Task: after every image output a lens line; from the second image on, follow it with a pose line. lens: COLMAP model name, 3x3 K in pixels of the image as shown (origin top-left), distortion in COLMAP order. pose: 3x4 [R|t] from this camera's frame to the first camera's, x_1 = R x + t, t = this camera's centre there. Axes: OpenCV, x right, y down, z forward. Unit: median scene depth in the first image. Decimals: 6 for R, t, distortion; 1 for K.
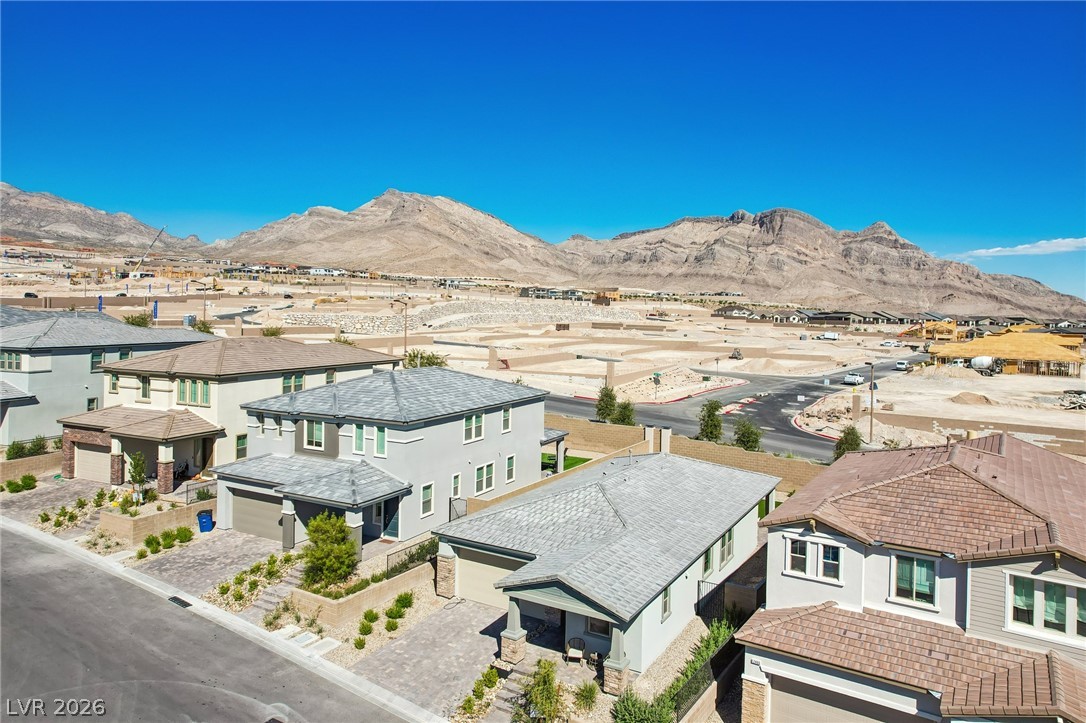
lens RADIAL K [[717.5, 0, 540.6], [0, 717.5, 329.1], [0, 0, 1]] dist [-0.052872, 0.043122]
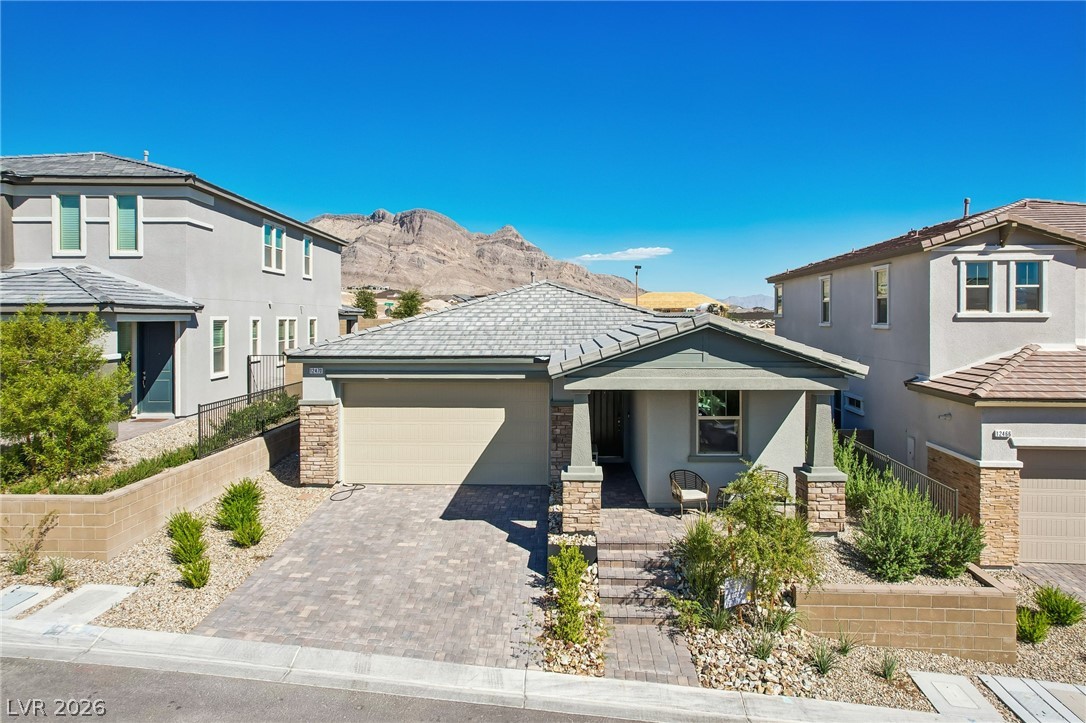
lens RADIAL K [[717.5, 0, 553.0], [0, 717.5, 318.3], [0, 0, 1]] dist [-0.052872, 0.043122]
pose [[0.869554, -0.014729, 0.493618, -0.200078], [0.025246, 0.999574, -0.014647, 0.226955], [-0.493192, 0.025198, 0.869555, 0.406129]]
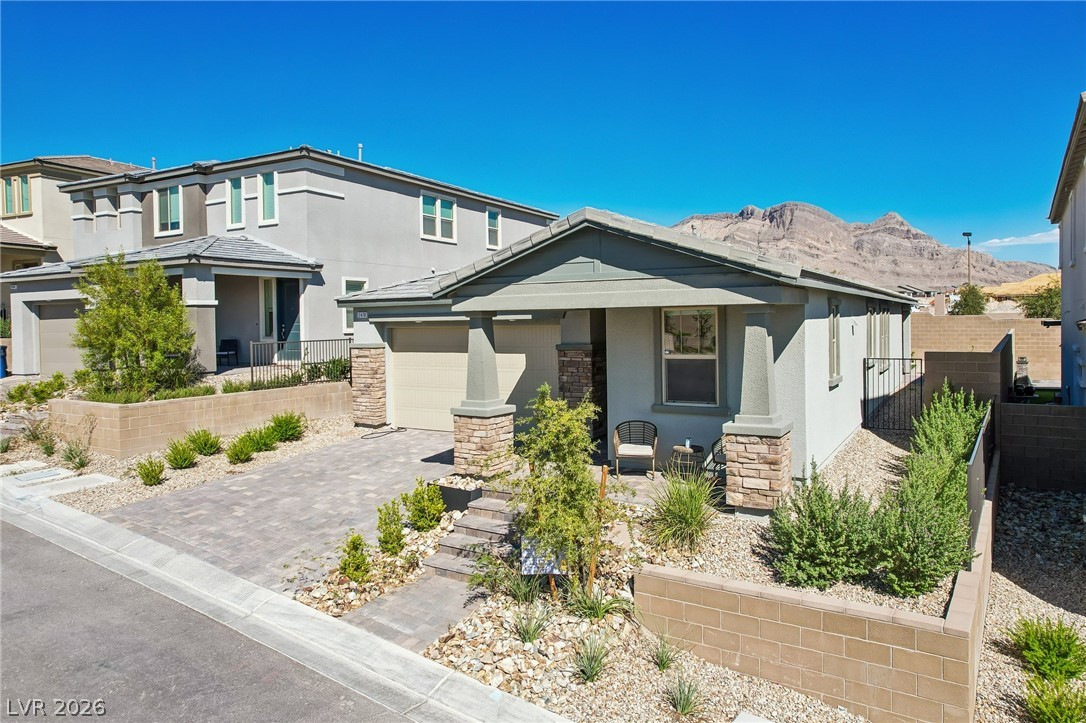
lens RADIAL K [[717.5, 0, 552.1], [0, 717.5, 341.6], [0, 0, 1]] dist [-0.052872, 0.043122]
pose [[0.999543, -0.030101, 0.002716, 0.001277], [0.030090, 0.999540, 0.003911, 0.266348], [-0.002833, -0.003828, 0.999989, 0.401638]]
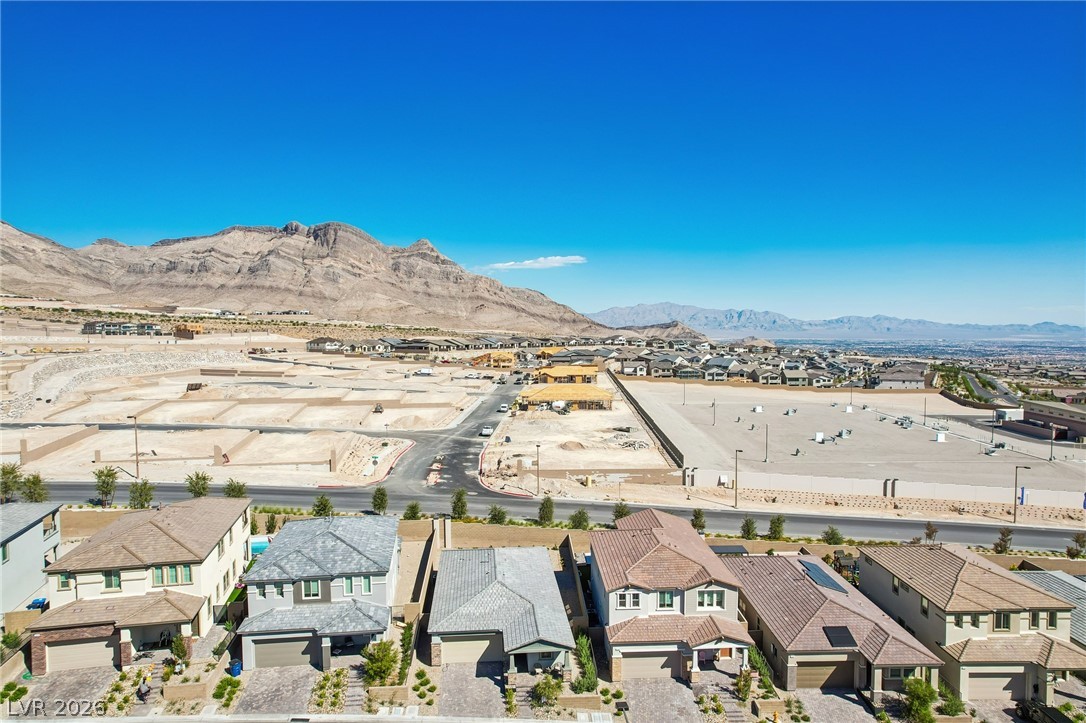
lens RADIAL K [[717.5, 0, 546.3], [0, 717.5, 369.4], [0, 0, 1]] dist [-0.052872, 0.043122]
pose [[0.806054, -0.065585, 0.588197, -0.763741], [0.030310, 0.997111, 0.069644, -0.397798], [-0.591066, -0.038308, 0.805713, -0.466792]]
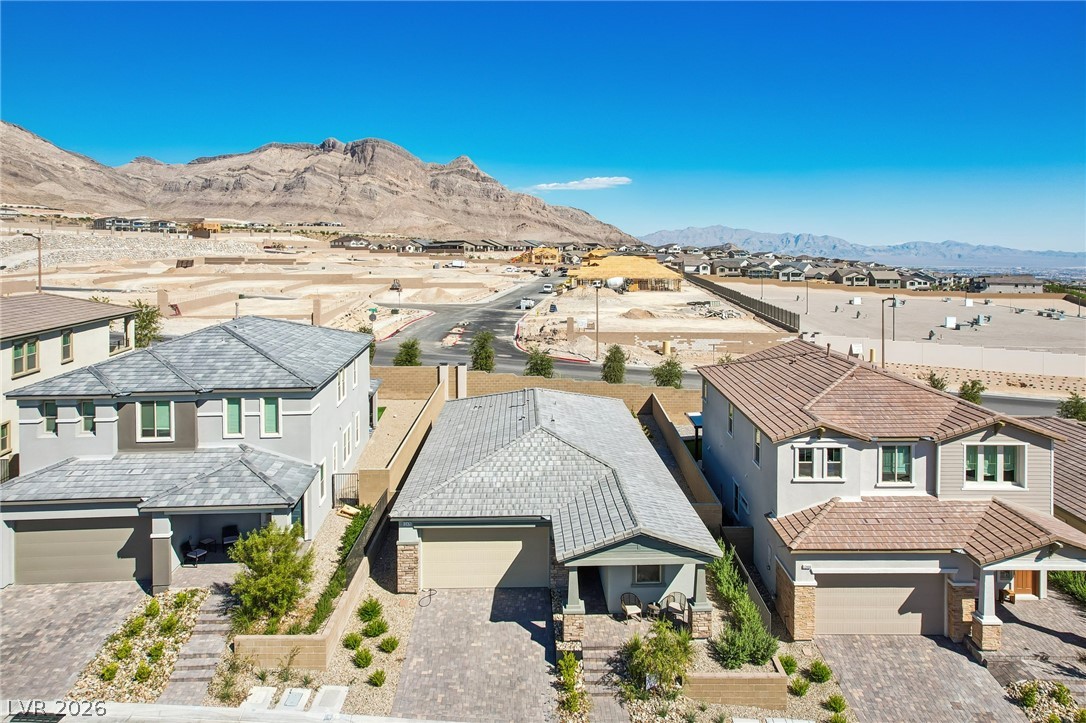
lens RADIAL K [[717.5, 0, 550.4], [0, 717.5, 271.3], [0, 0, 1]] dist [-0.052872, 0.043122]
pose [[0.839050, -0.033015, 0.543052, -0.365018], [0.024531, 0.999438, 0.022859, -0.008519], [-0.543501, -0.005858, 0.839388, 0.188590]]
